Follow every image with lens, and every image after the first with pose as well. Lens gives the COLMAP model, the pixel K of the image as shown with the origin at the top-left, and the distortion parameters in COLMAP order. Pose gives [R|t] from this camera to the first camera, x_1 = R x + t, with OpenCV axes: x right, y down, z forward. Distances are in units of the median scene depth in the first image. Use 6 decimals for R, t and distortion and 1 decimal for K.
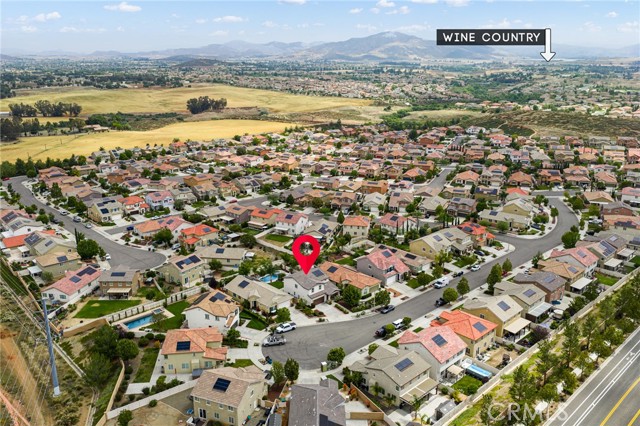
lens RADIAL K [[530.0, 0, 320.0], [0, 530.0, 213.0], [0, 0, 1]] dist [0.003611, -0.001659]
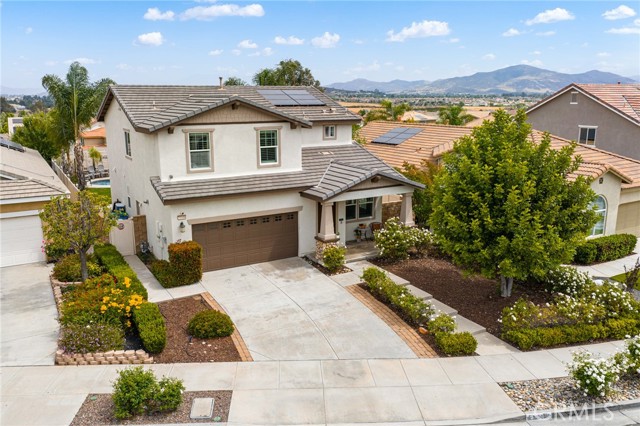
lens RADIAL K [[530.0, 0, 320.0], [0, 530.0, 213.0], [0, 0, 1]] dist [0.003611, -0.001659]
pose [[0.975155, 0.038588, -0.218136, 0.045377], [-0.054842, 0.996111, -0.068955, 0.168963], [0.214627, 0.079204, 0.973479, 0.880500]]
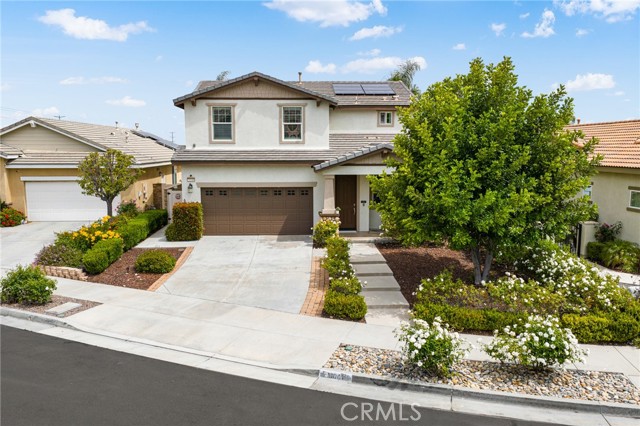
lens RADIAL K [[530.0, 0, 320.0], [0, 530.0, 213.0], [0, 0, 1]] dist [0.003611, -0.001659]
pose [[0.762210, 0.070732, -0.643454, 0.101350], [-0.178755, 0.978360, -0.104200, 0.180046], [0.622160, 0.194443, 0.758359, 0.914071]]
